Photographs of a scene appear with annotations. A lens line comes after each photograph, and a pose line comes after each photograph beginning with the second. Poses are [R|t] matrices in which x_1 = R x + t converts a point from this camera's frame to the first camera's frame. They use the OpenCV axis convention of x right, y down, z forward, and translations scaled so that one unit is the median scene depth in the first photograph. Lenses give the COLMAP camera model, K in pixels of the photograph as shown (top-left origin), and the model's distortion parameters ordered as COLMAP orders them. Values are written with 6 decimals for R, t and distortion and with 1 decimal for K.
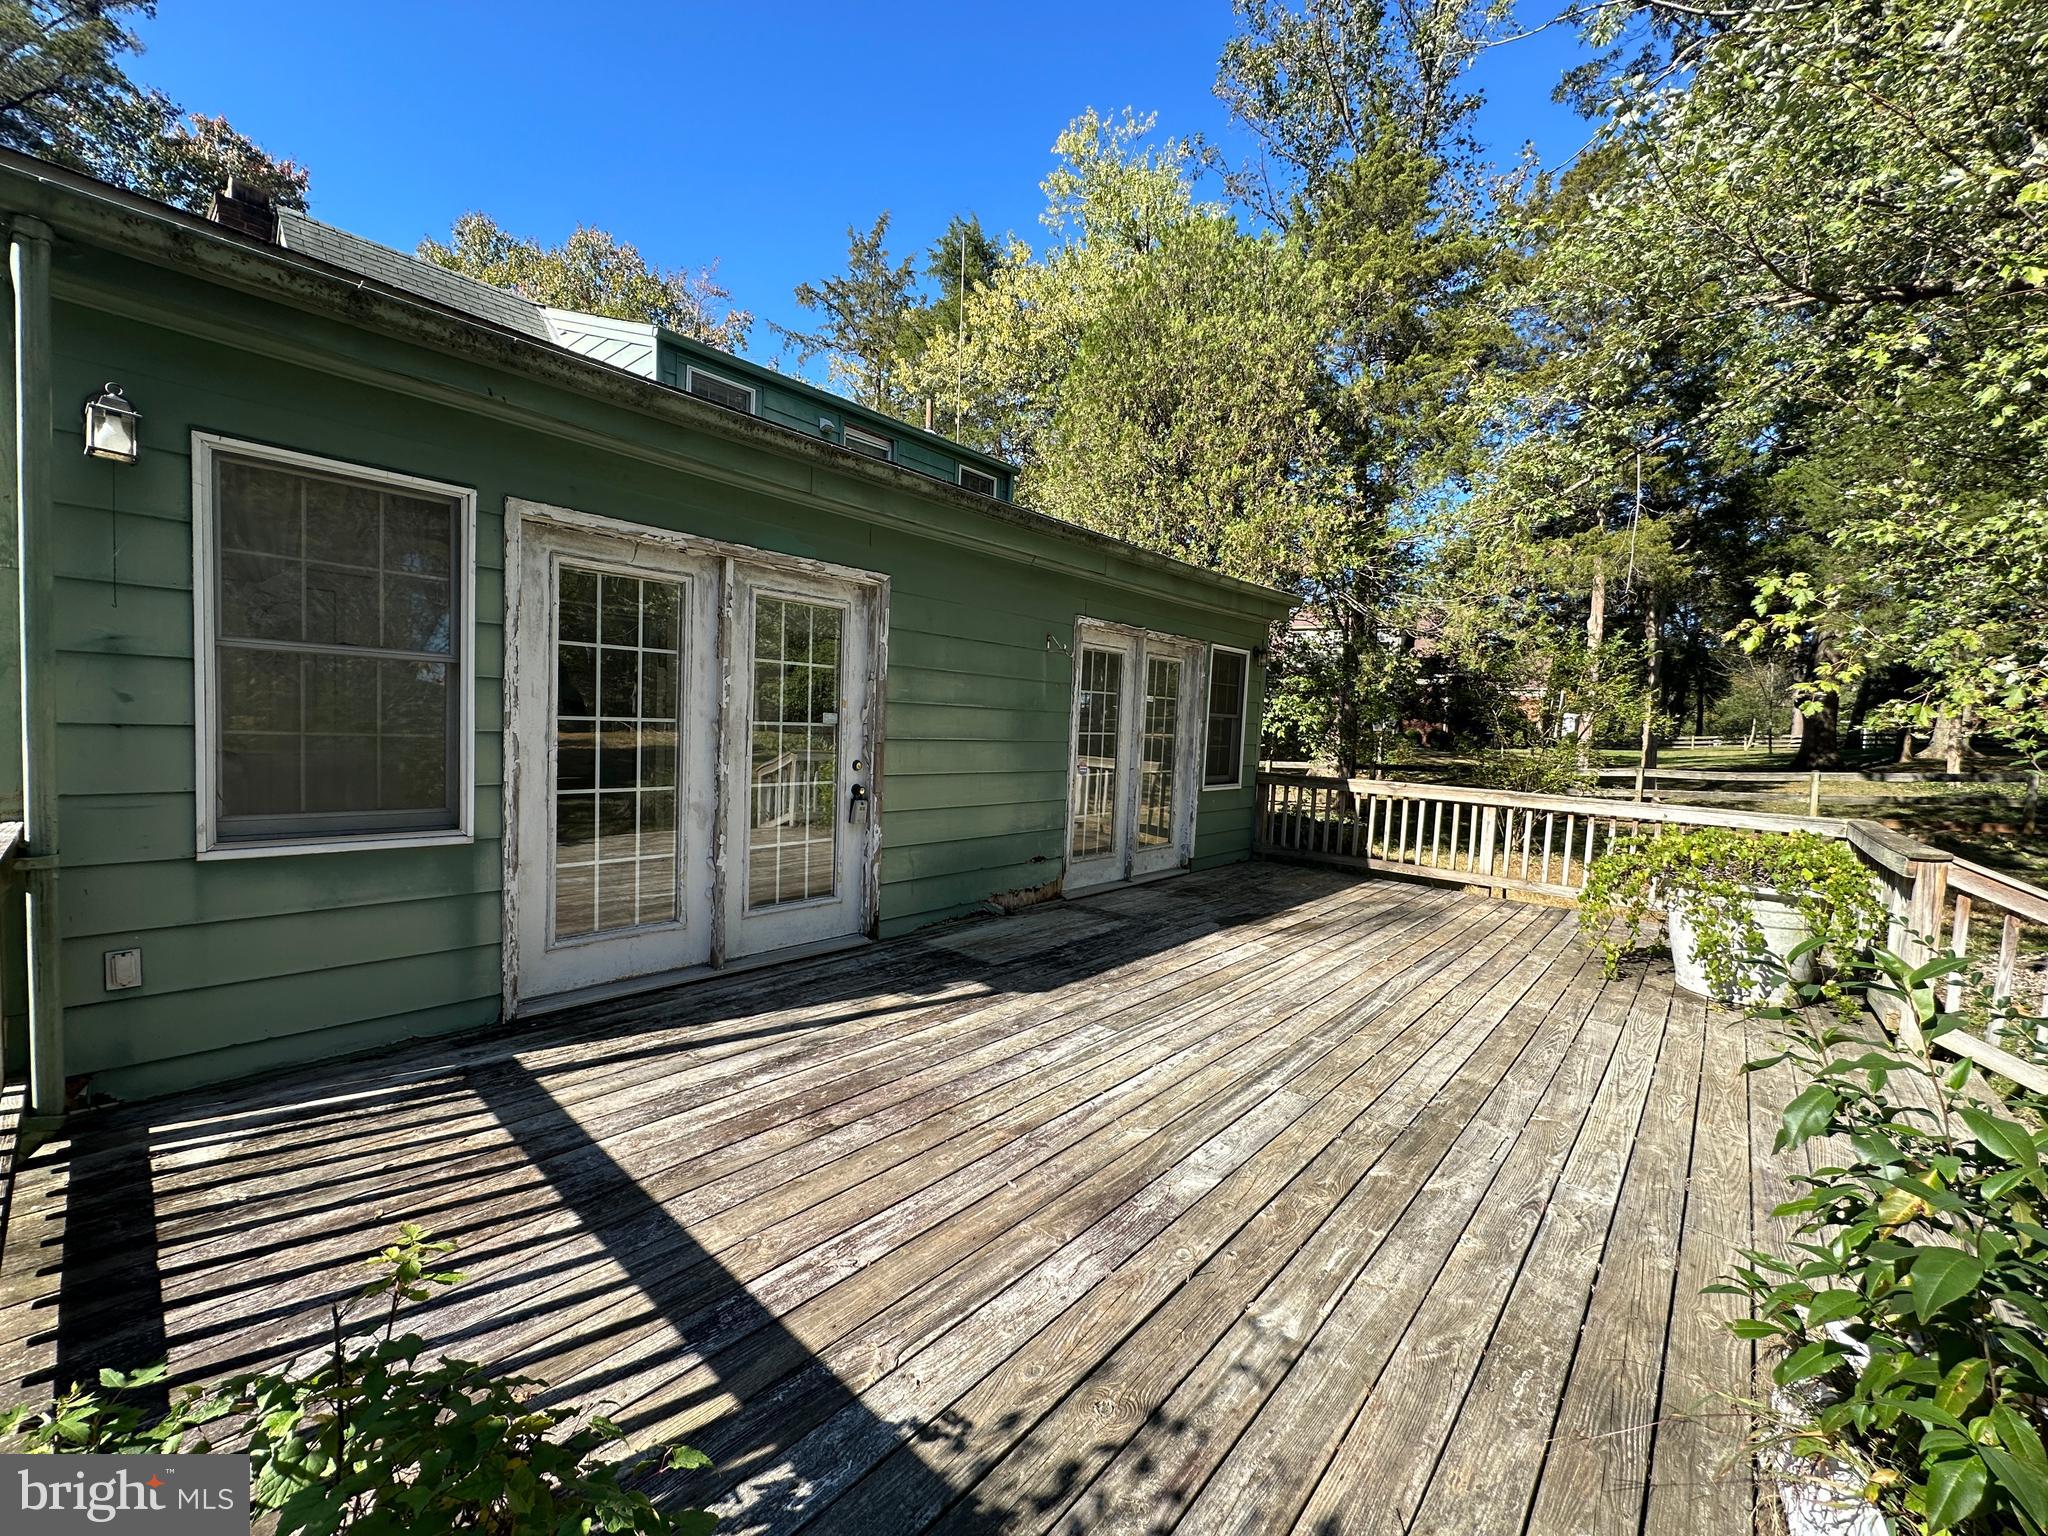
lens RADIAL K [[822.7, 0, 1030.5], [0, 822.7, 762.3], [0, 0, 1]] dist [-0.002157, 0.000211]
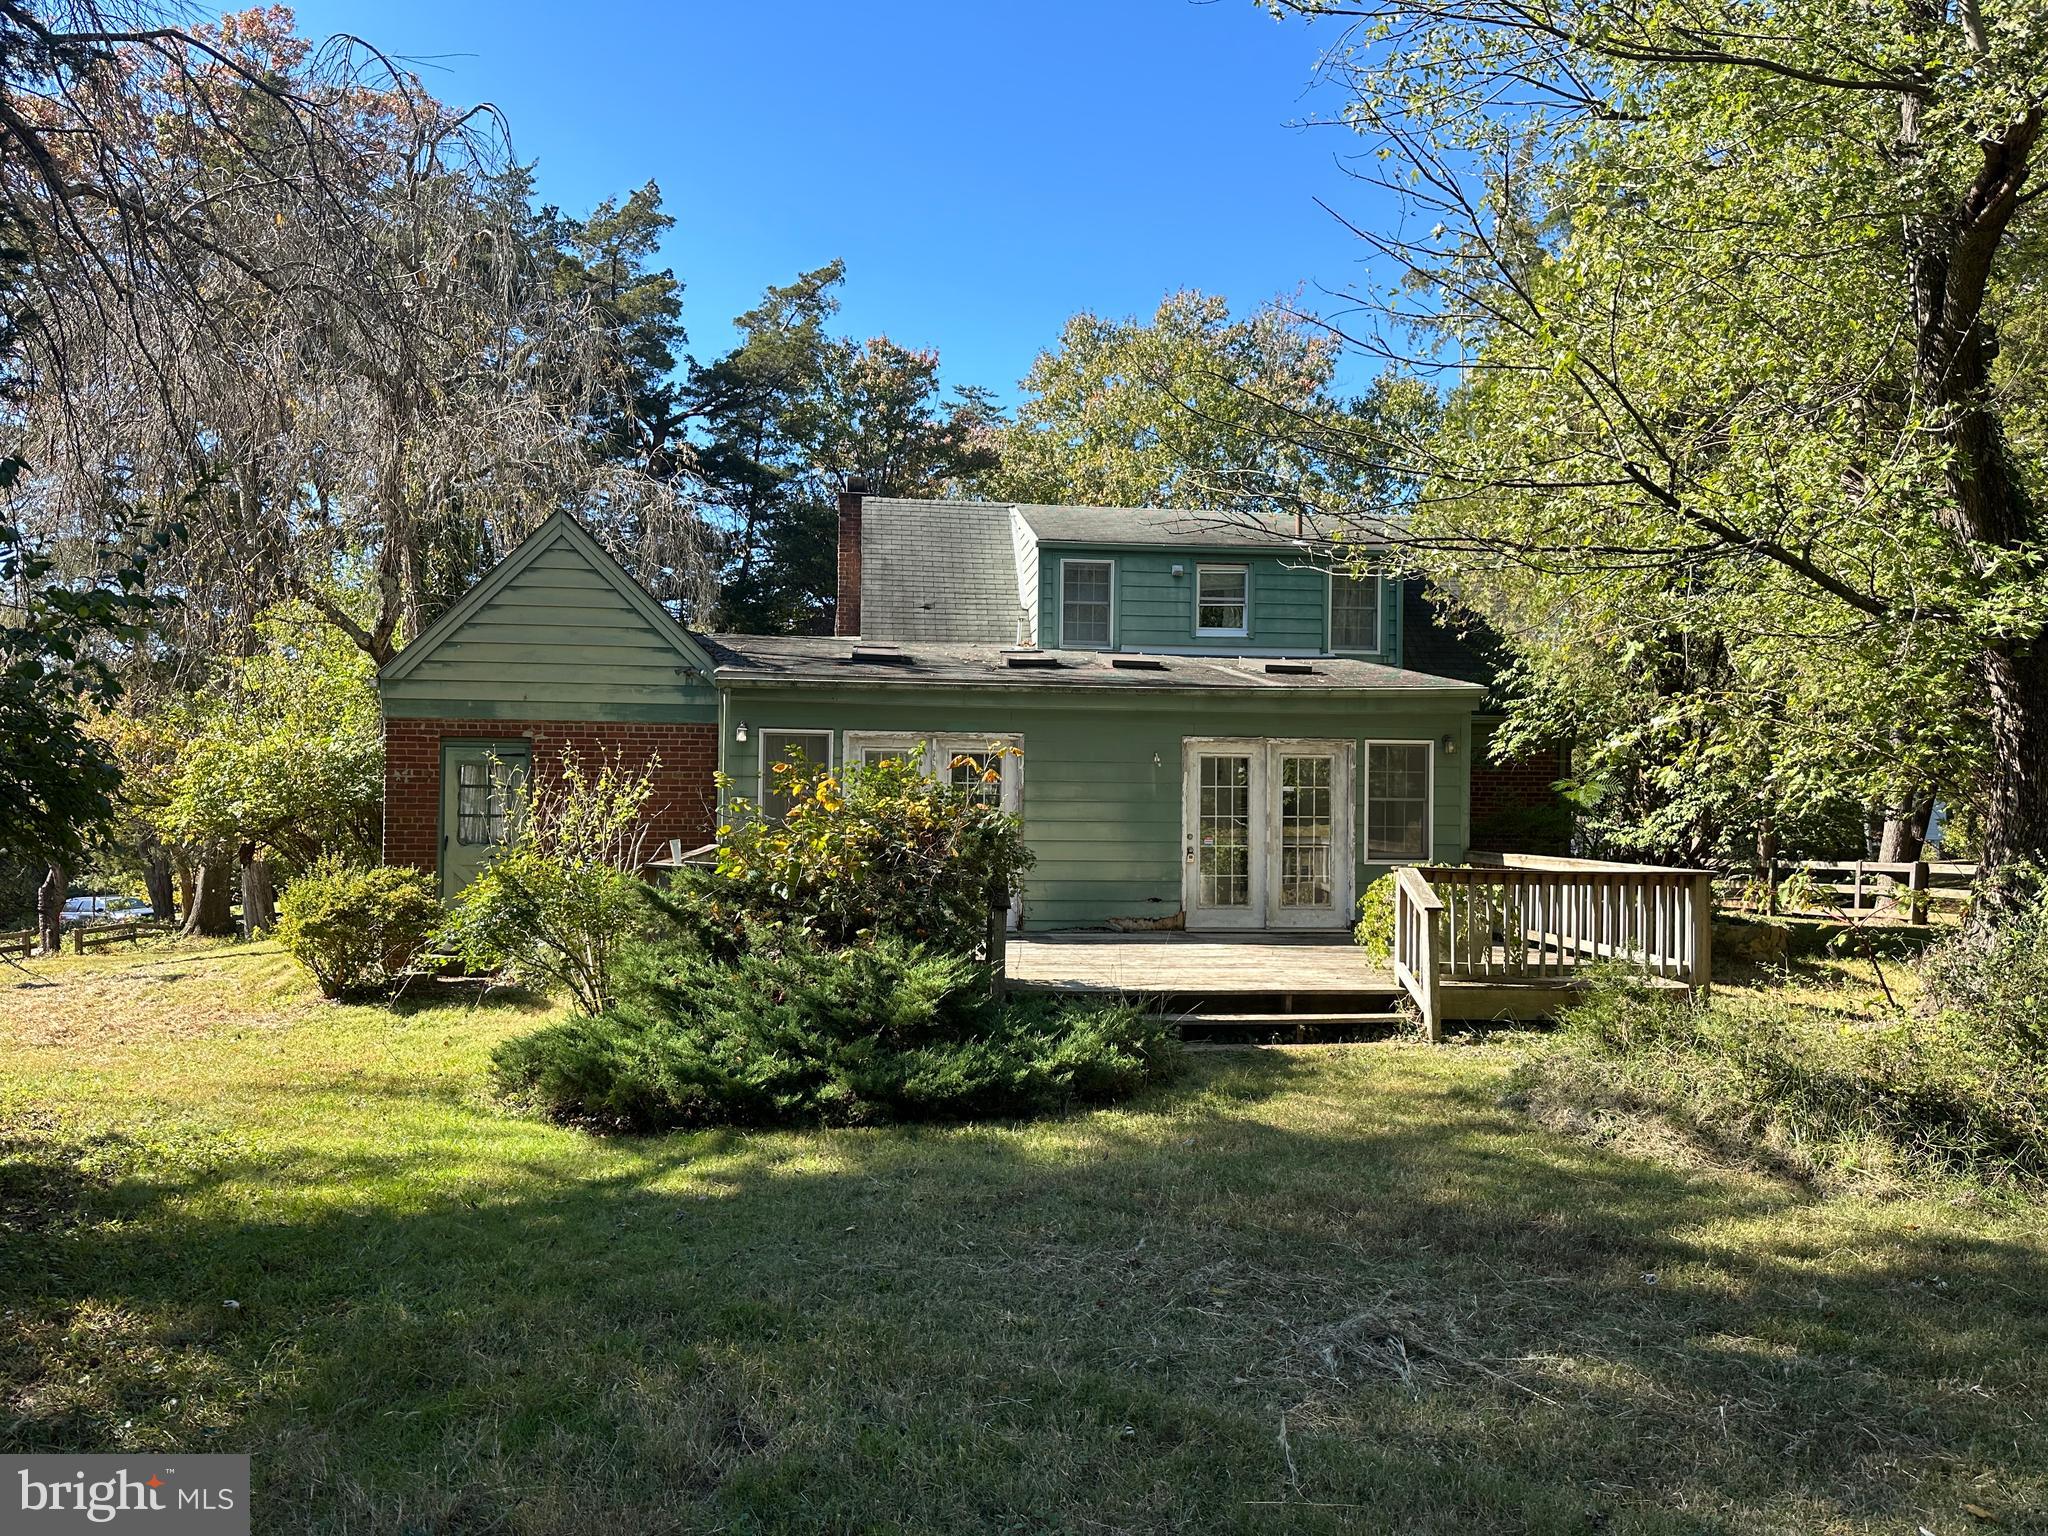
lens RADIAL K [[1439.9, 0, 1021.2], [0, 1439.9, 771.9], [0, 0, 1]] dist [0.068415, -0.079666]
pose [[0.743919, -0.050353, -0.666370, 1.705656], [-0.013048, 0.995873, -0.089818, 0.132964], [0.668142, 0.075512, 0.740192, -1.216659]]
